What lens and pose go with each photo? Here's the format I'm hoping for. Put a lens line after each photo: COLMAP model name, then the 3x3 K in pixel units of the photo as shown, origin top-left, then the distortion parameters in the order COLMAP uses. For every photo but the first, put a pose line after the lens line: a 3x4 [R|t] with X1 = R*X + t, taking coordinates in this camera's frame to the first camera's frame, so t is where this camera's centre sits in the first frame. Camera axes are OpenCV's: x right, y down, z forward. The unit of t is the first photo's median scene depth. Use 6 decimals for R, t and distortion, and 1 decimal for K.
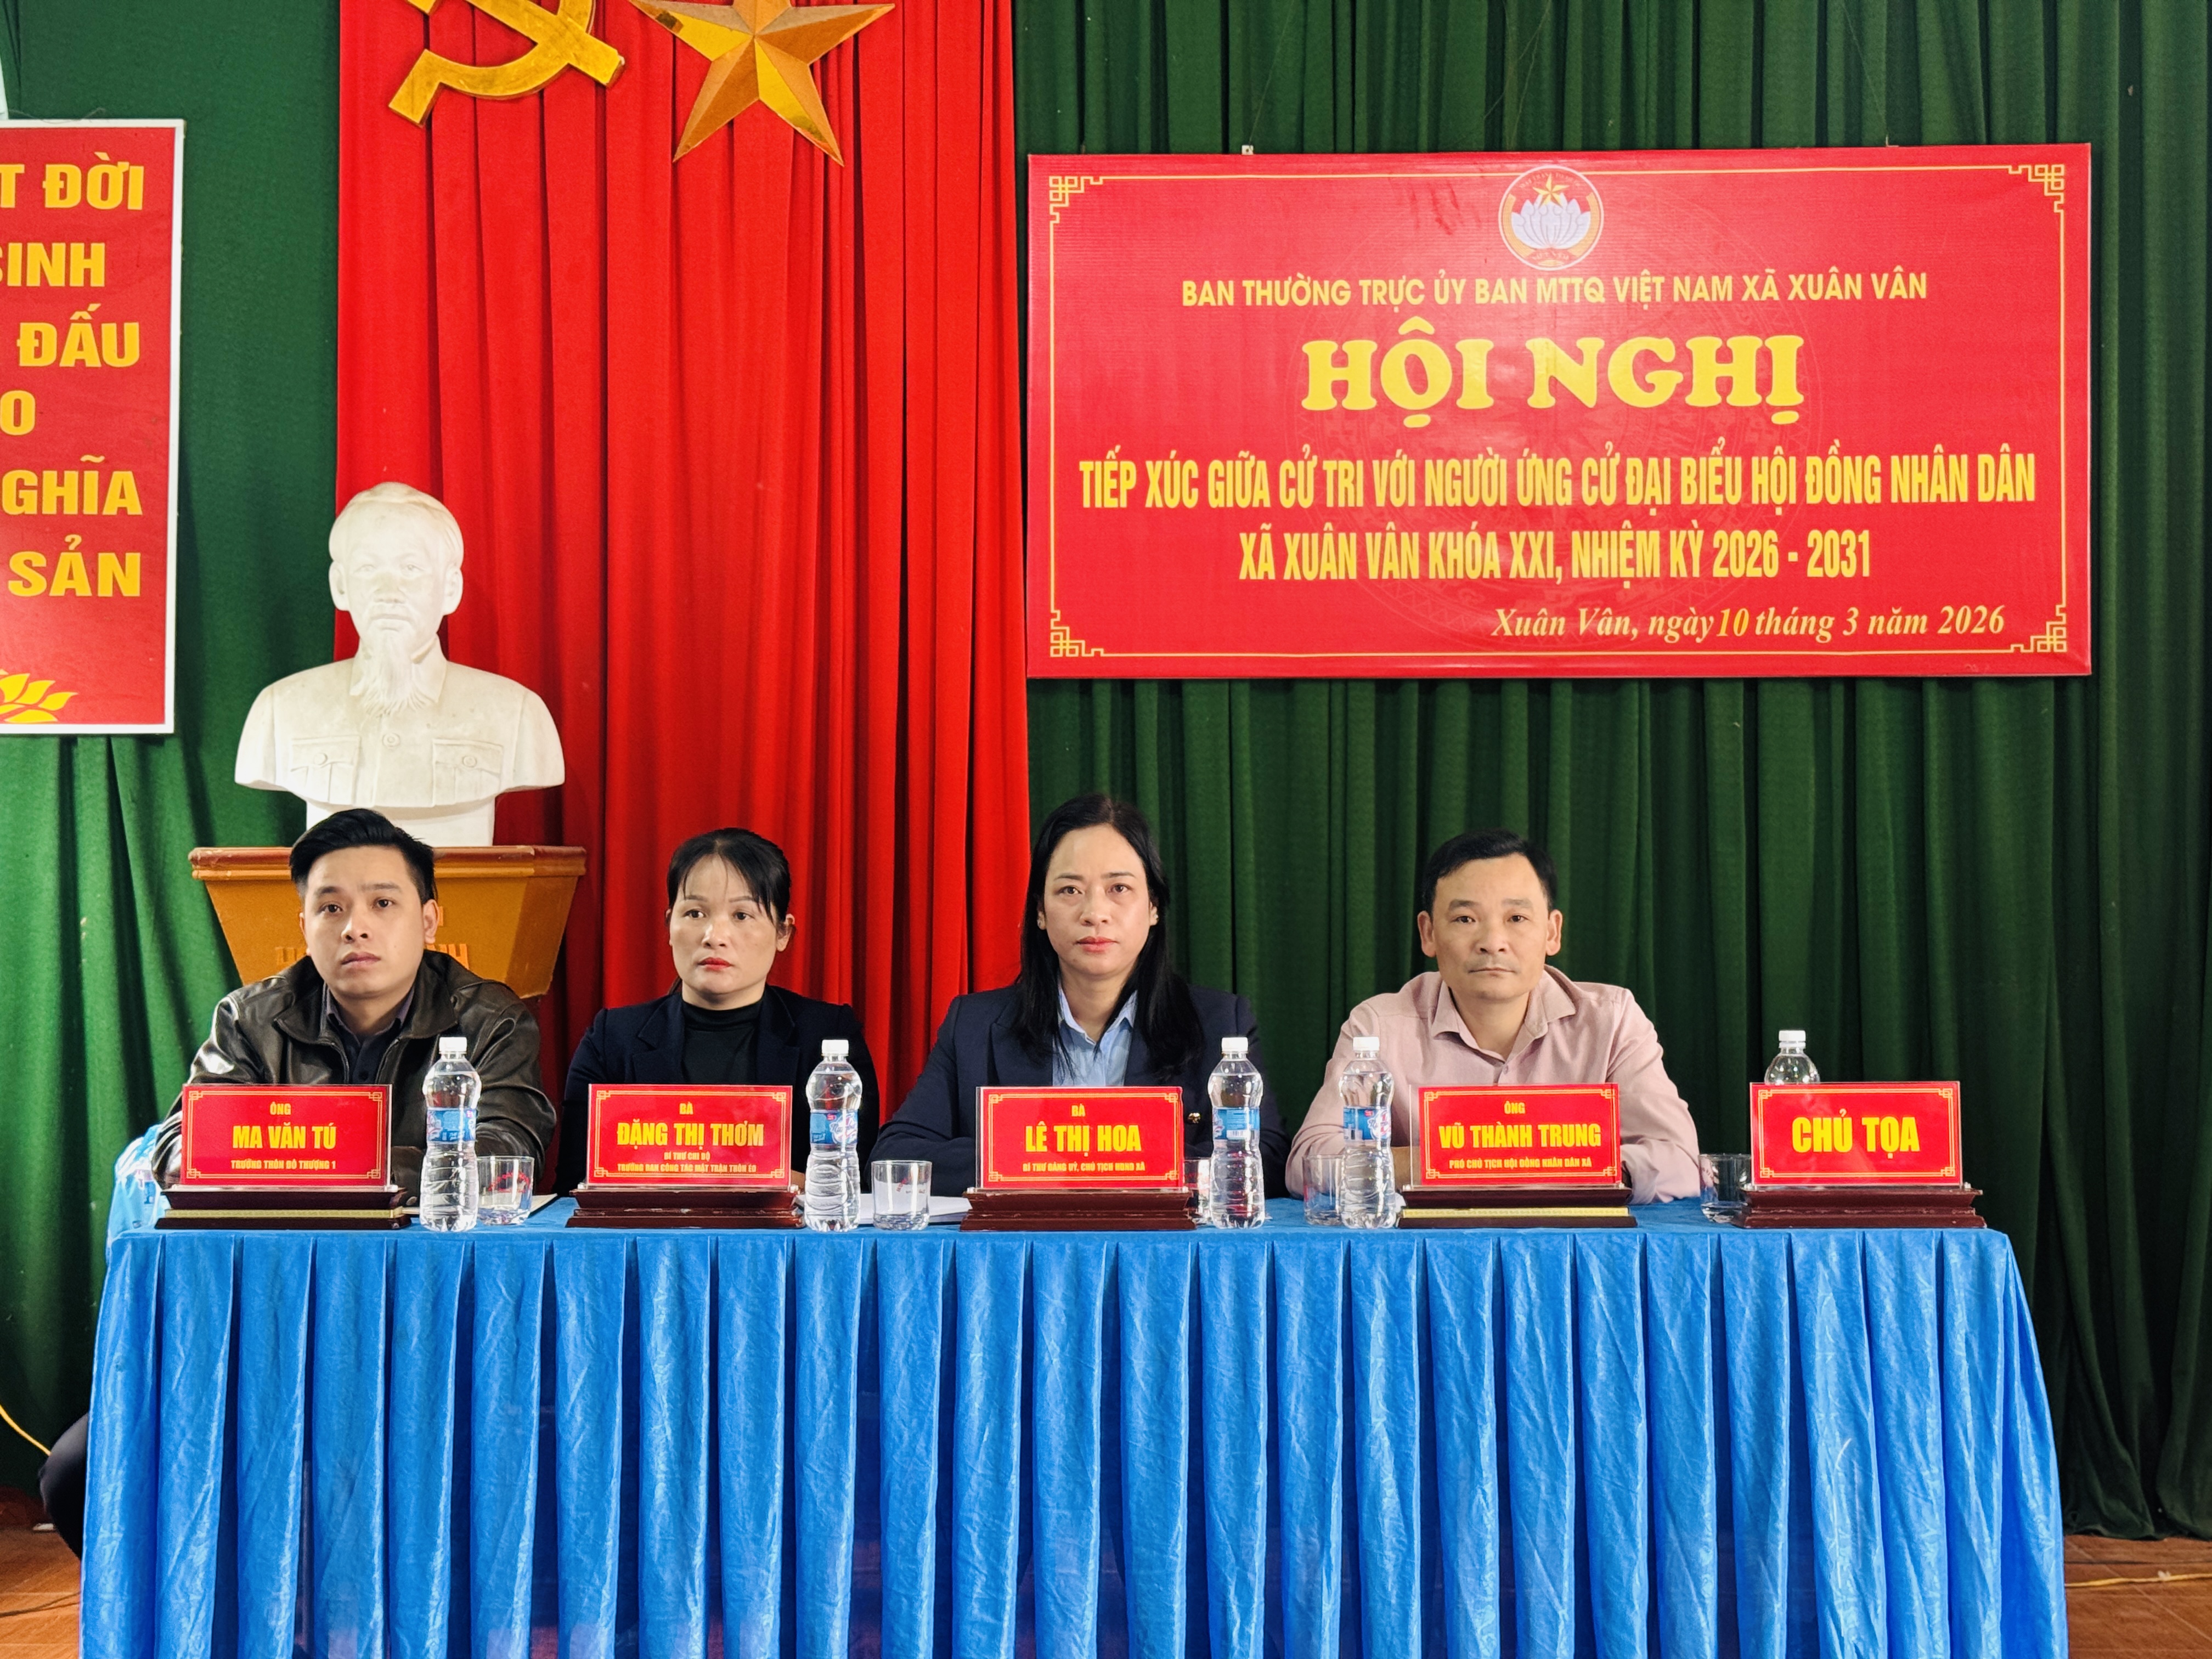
lens RADIAL K [[3112.2, 0, 1121.9], [0, 3112.2, 838.2], [0, 0, 1]] dist [0.117432, 0.000000]
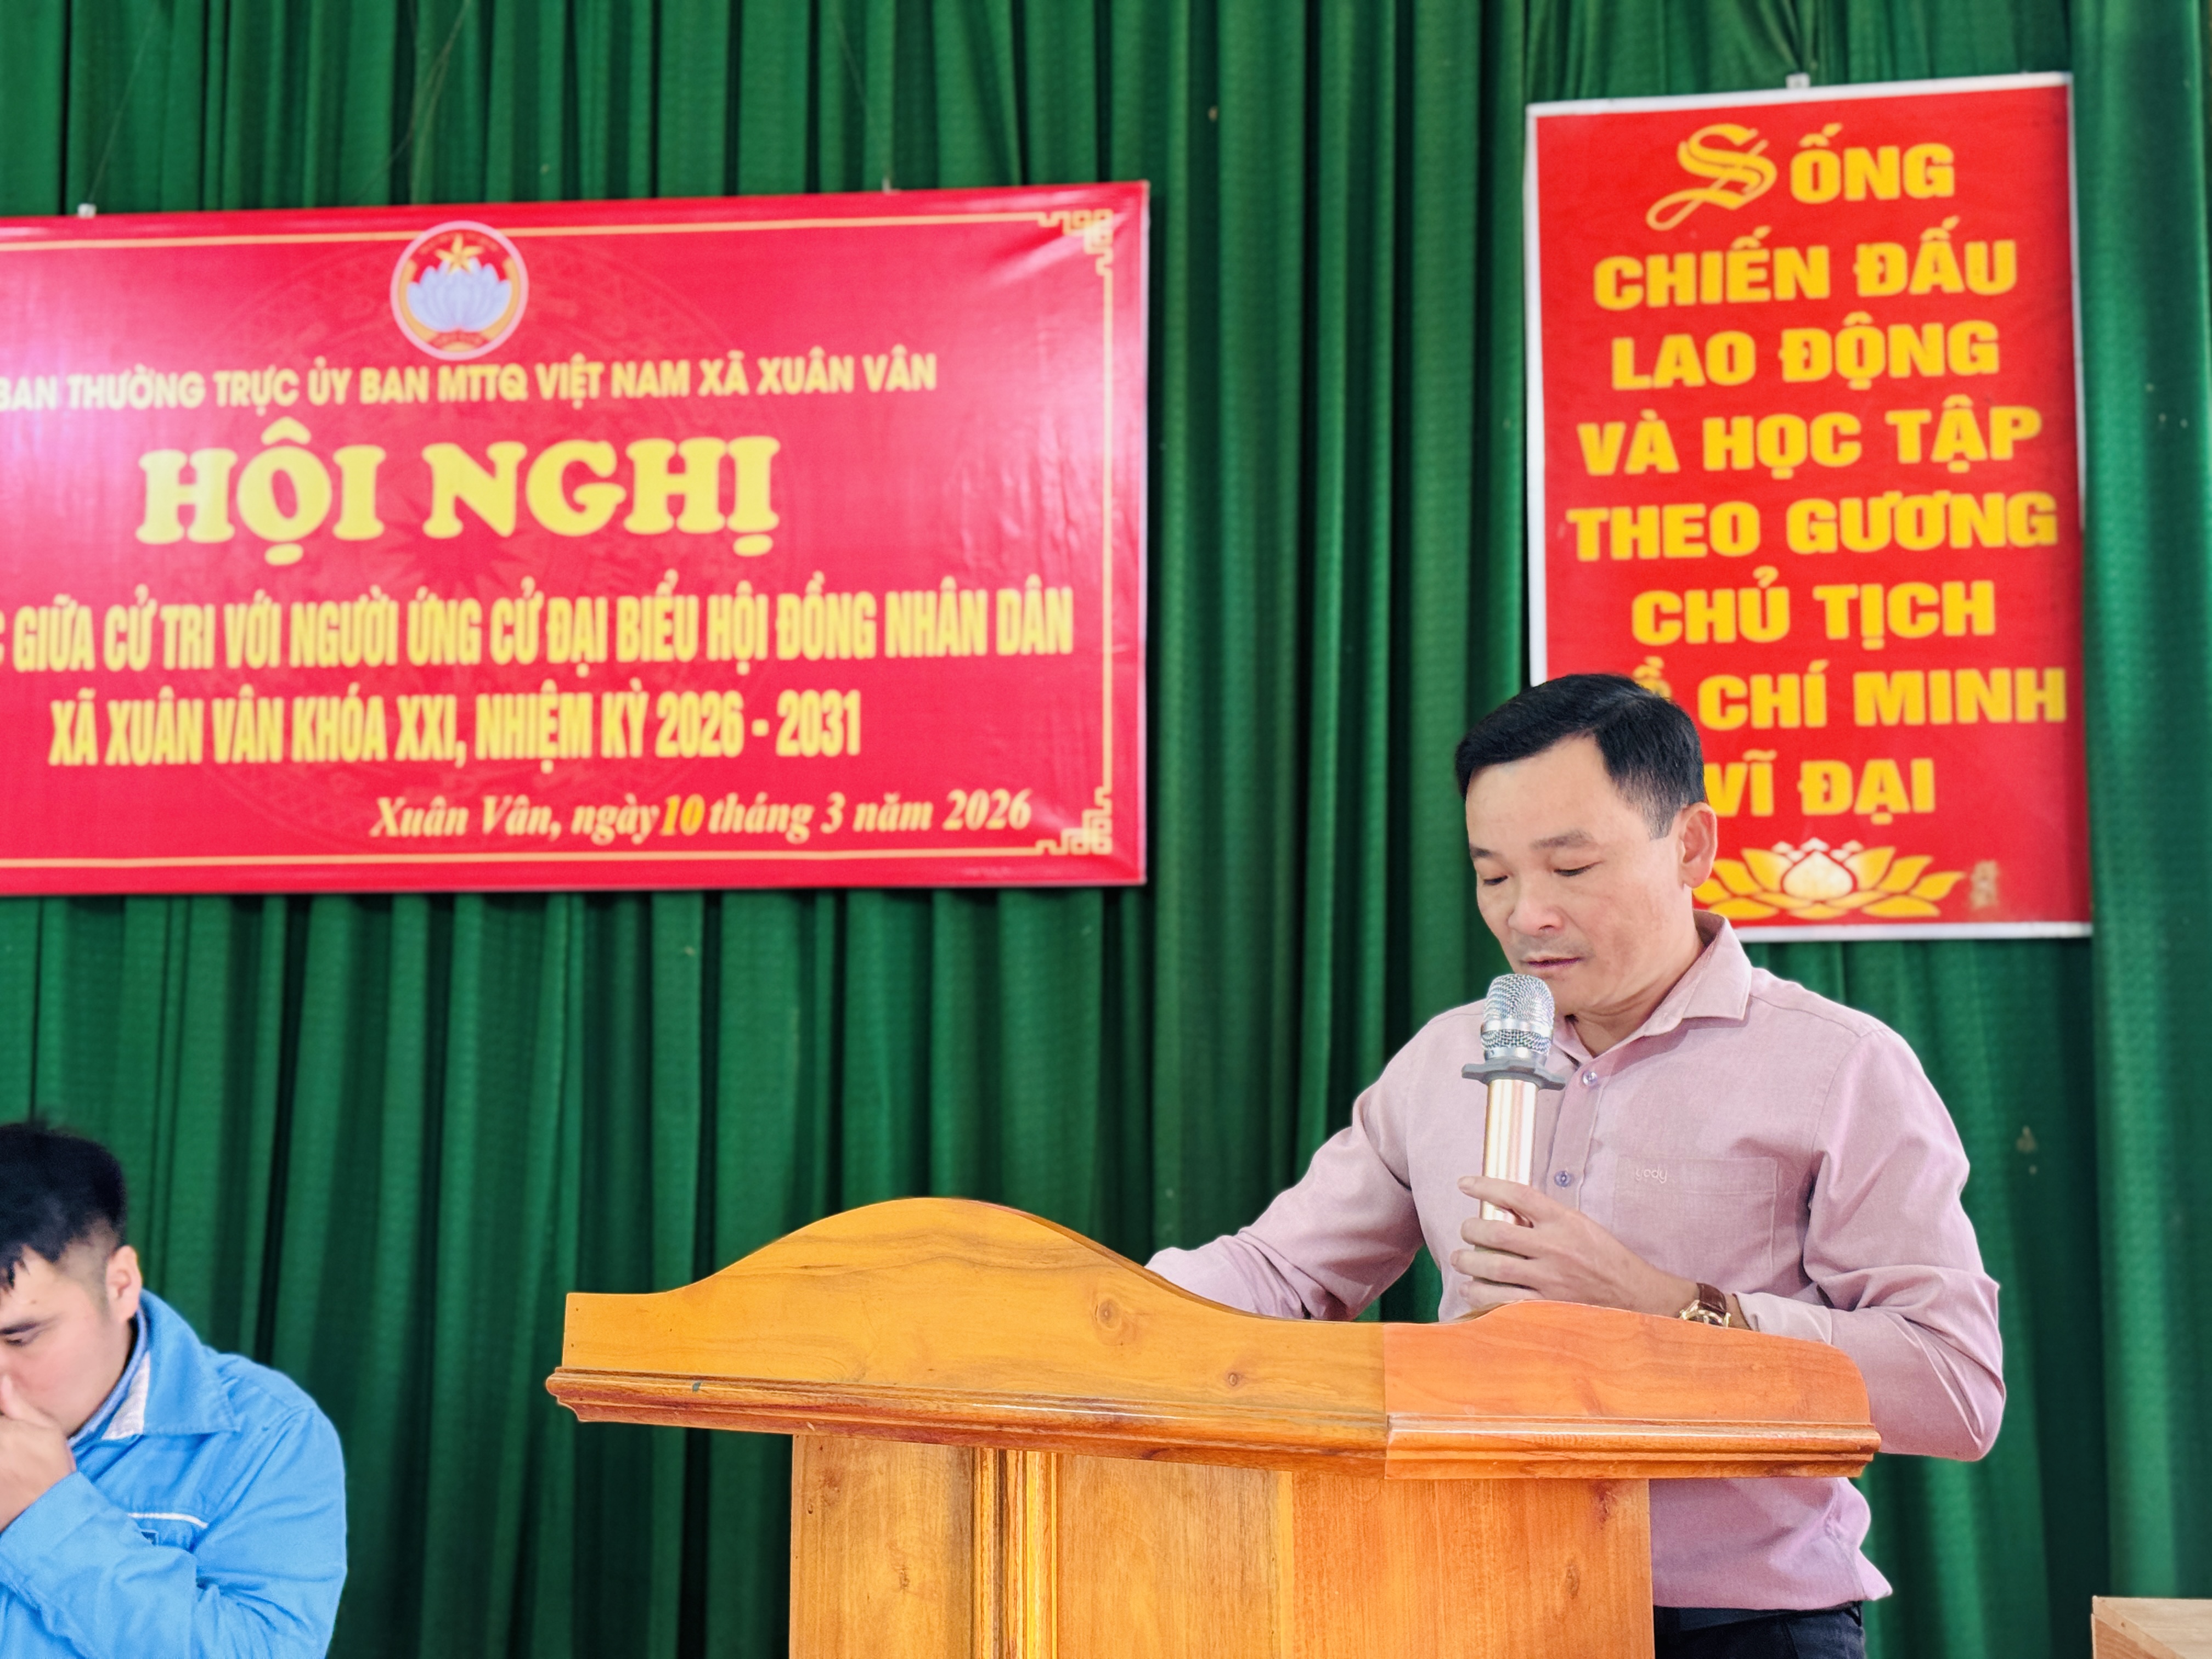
lens RADIAL K [[3112.2, 0, 1094.8], [0, 3112.2, 856.6], [0, 0, 1]] dist [0.117432, 0.000000]
pose [[0.995280, -0.008530, -0.096669, 0.366170], [0.001850, 0.997616, -0.068991, -0.007092], [0.097027, 0.068487, 0.992923, 0.265291]]
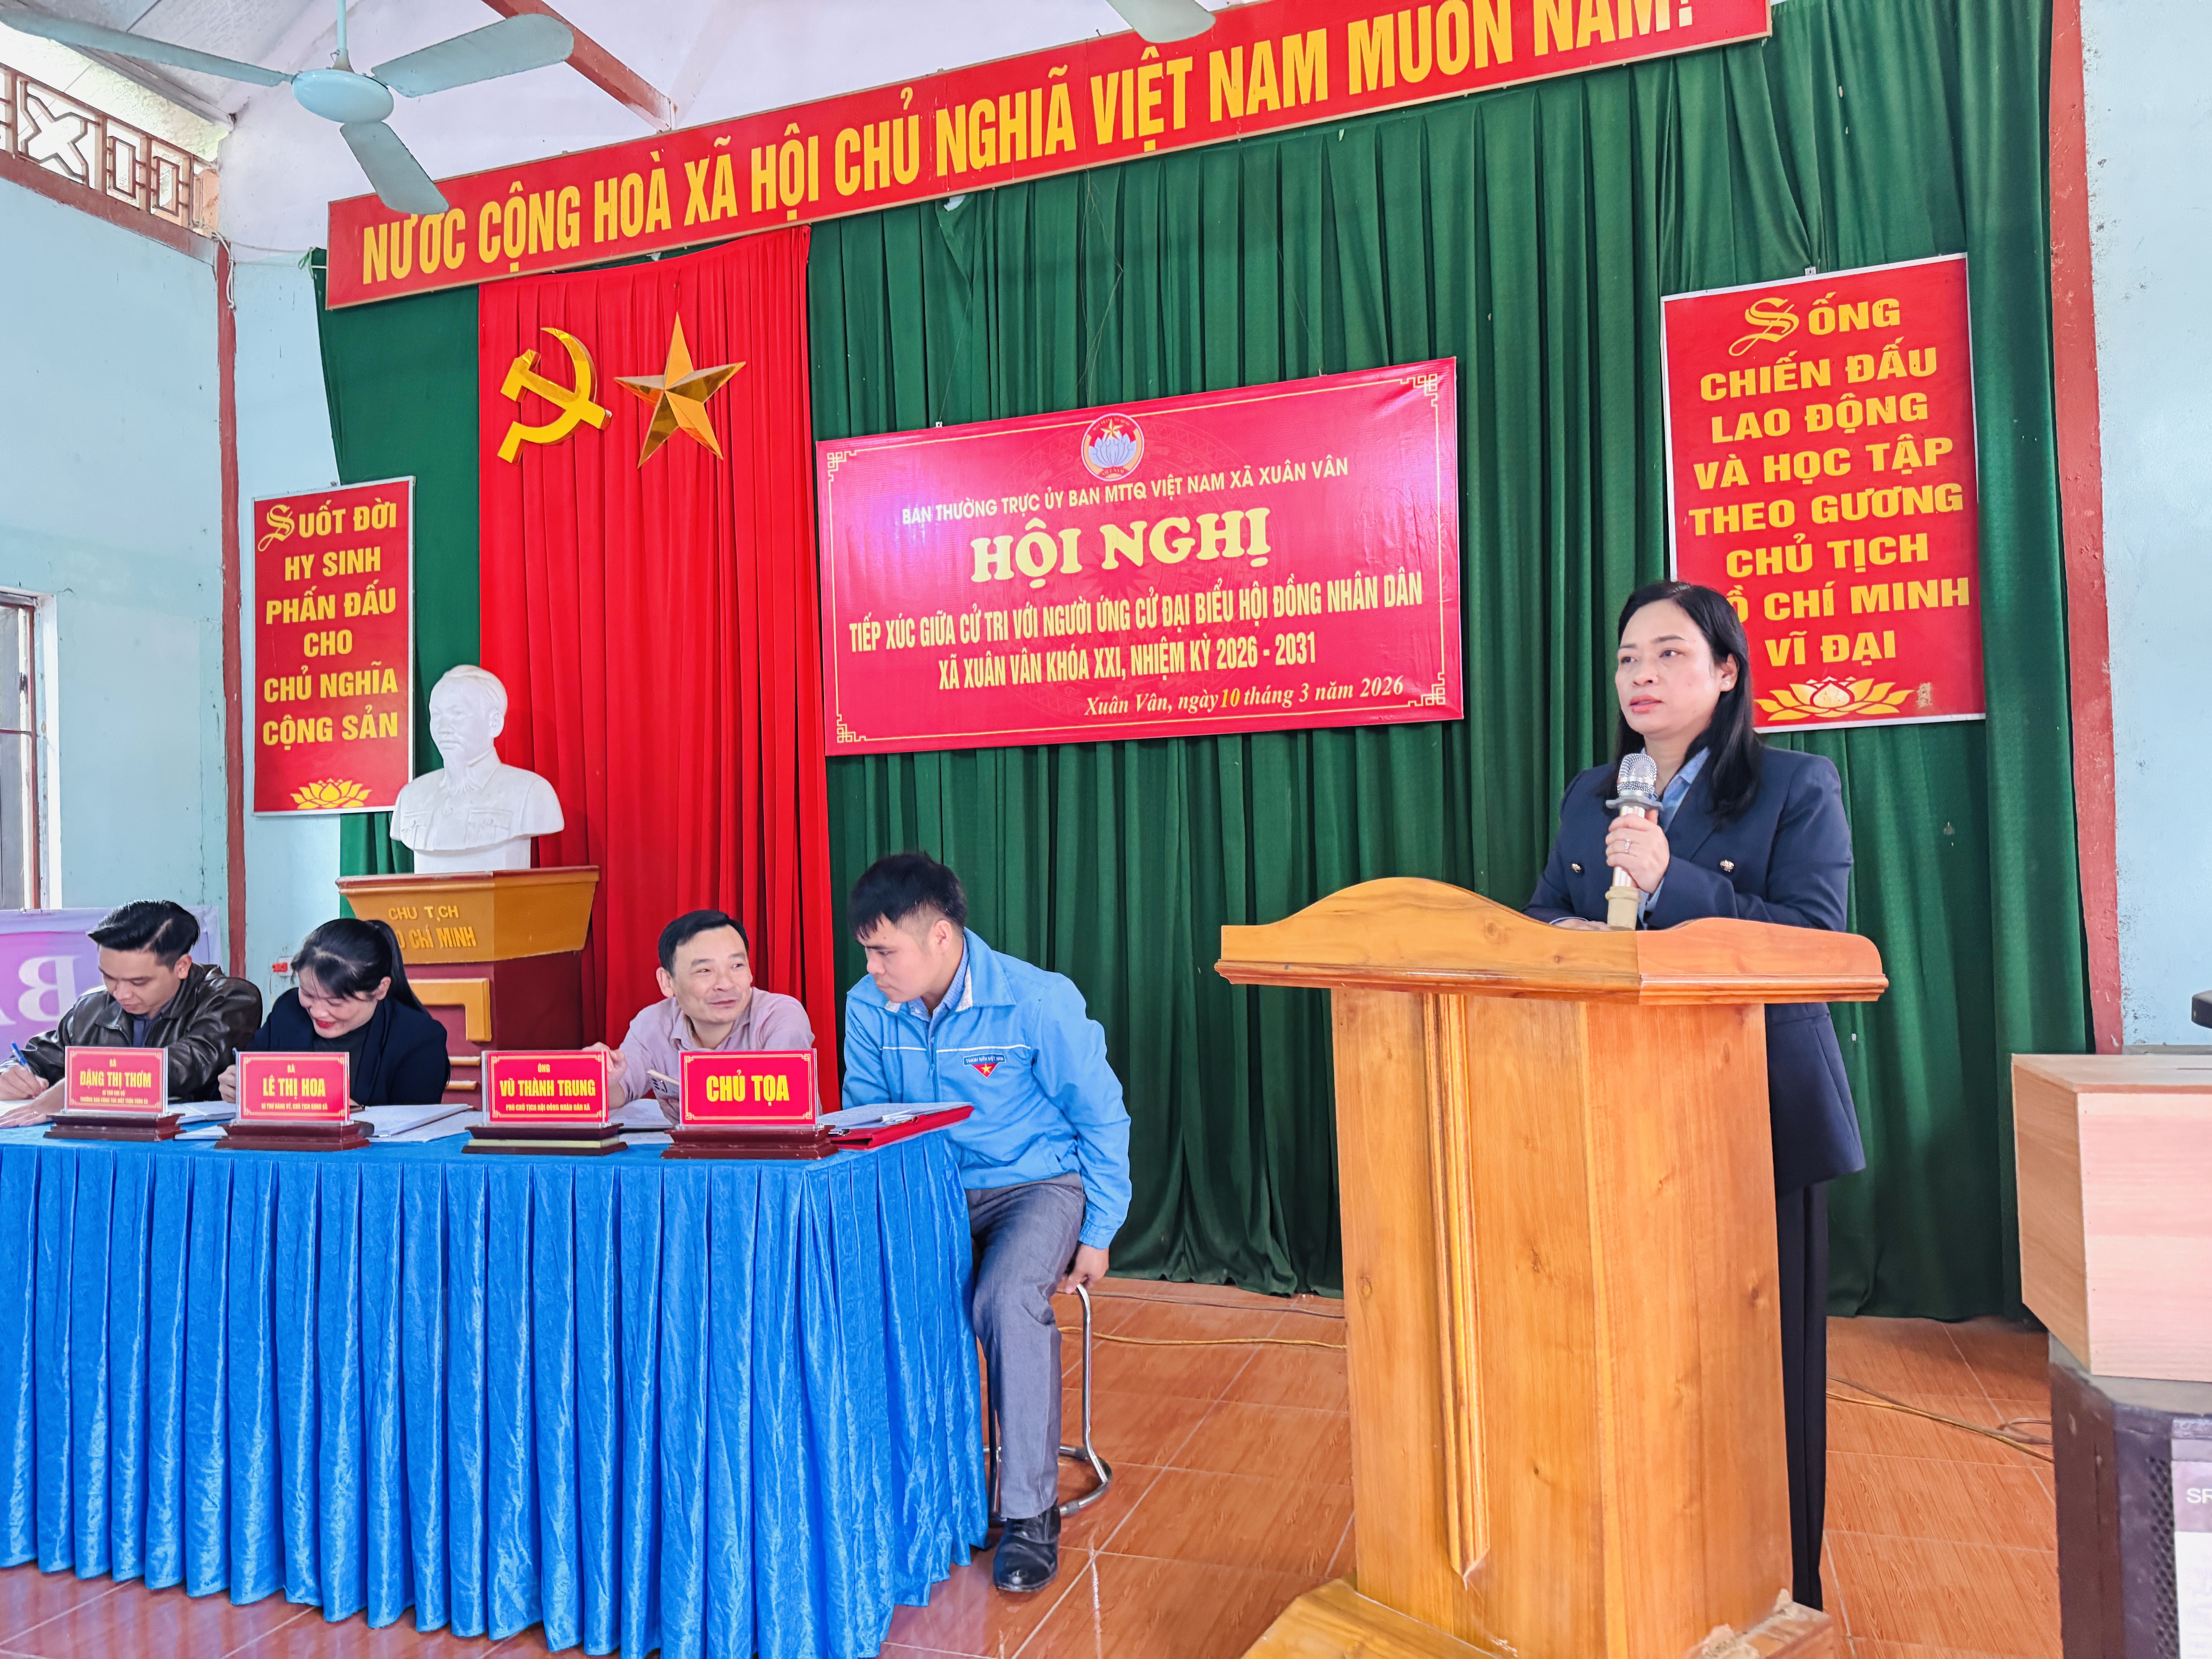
lens RADIAL K [[1542.4, 0, 1103.4], [0, 1542.4, 852.5], [0, 0, 1]] dist [0.089019, -0.116775]
pose [[0.956258, -0.033522, -0.290597, 0.354733], [0.040221, 0.999044, 0.017108, -0.007827], [0.289746, -0.028048, 0.956693, 0.246632]]
